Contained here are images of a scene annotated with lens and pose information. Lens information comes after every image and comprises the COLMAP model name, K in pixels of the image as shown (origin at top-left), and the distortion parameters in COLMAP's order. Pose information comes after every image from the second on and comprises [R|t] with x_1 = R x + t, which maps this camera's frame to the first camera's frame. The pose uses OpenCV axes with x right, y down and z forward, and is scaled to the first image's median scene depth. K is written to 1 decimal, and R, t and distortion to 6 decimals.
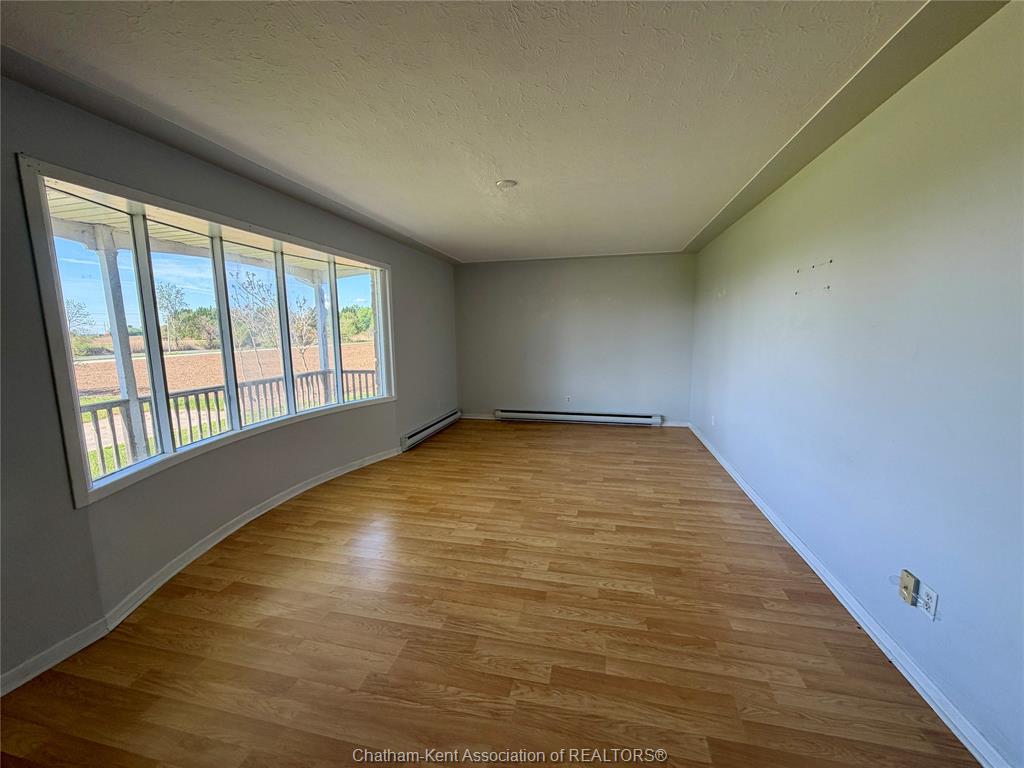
lens RADIAL K [[406.1, 0, 512.0], [0, 406.1, 384.0], [0, 0, 1]] dist [-0.001883, -0.000146]
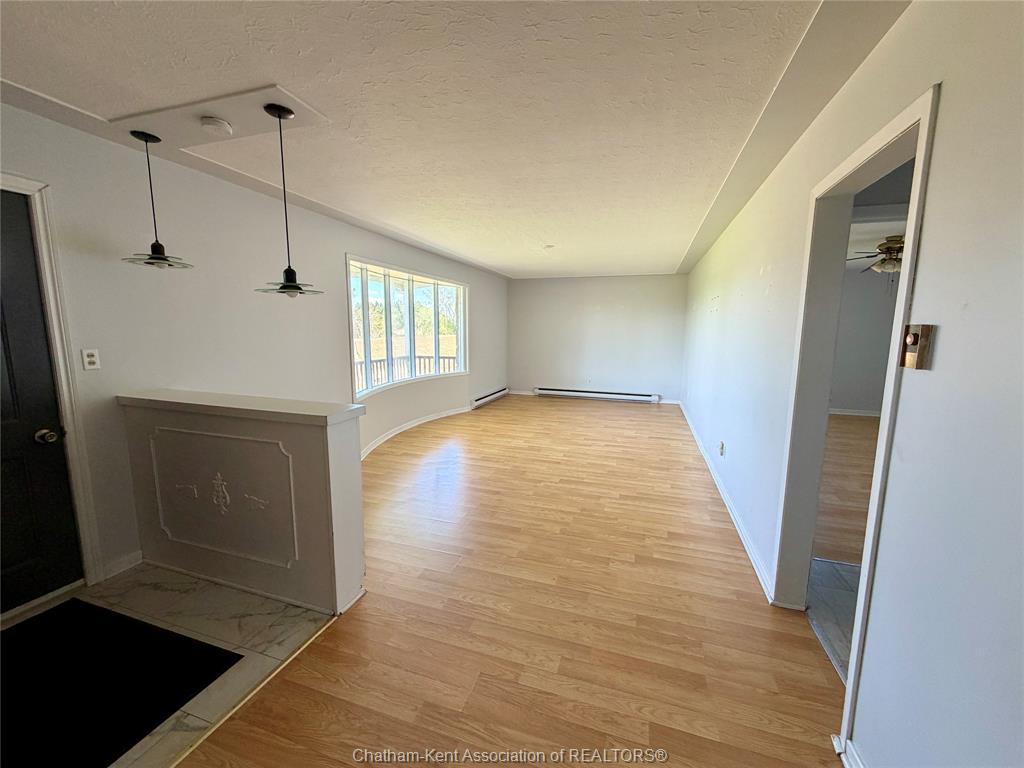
lens RADIAL K [[406.1, 0, 512.0], [0, 406.1, 384.0], [0, 0, 1]] dist [-0.001883, -0.000146]
pose [[0.995525, 0.031753, -0.089006, 0.008036], [-0.031172, 0.999483, 0.007915, 0.082835], [0.089211, -0.005105, 0.996000, -0.670153]]
